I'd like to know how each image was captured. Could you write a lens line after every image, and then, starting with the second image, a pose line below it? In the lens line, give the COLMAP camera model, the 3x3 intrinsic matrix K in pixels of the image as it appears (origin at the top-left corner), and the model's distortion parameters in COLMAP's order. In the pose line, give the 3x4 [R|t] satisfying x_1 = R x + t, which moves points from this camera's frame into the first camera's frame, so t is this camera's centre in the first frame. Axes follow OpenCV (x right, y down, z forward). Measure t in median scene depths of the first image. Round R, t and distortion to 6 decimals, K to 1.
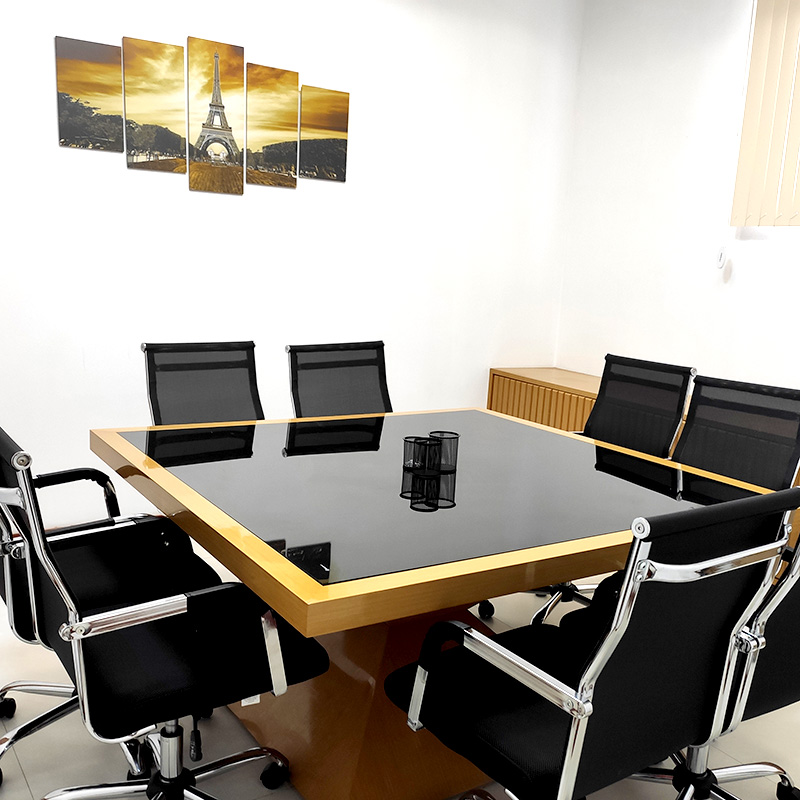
lens RADIAL K [[841.0, 0, 400.0], [0, 841.0, 400.0], [0, 0, 1]] dist [0.044195, -0.000308]
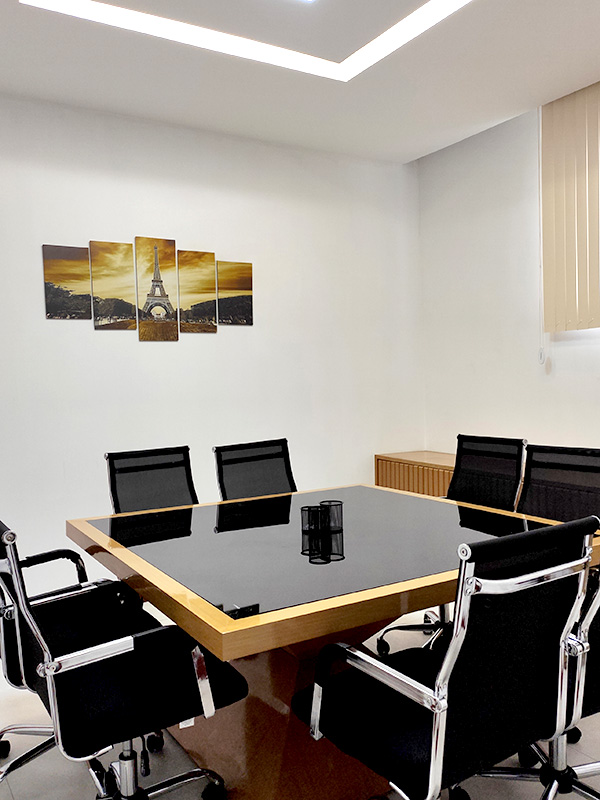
lens RADIAL K [[687.1, 0, 299.1], [0, 687.1, 379.0], [0, 0, 1]] dist [0.046849, -0.018125]
pose [[0.995203, -0.084821, -0.048744, 0.067512], [0.074523, 0.980101, -0.183978, 0.043279], [0.063380, 0.179463, 0.981721, -0.081393]]
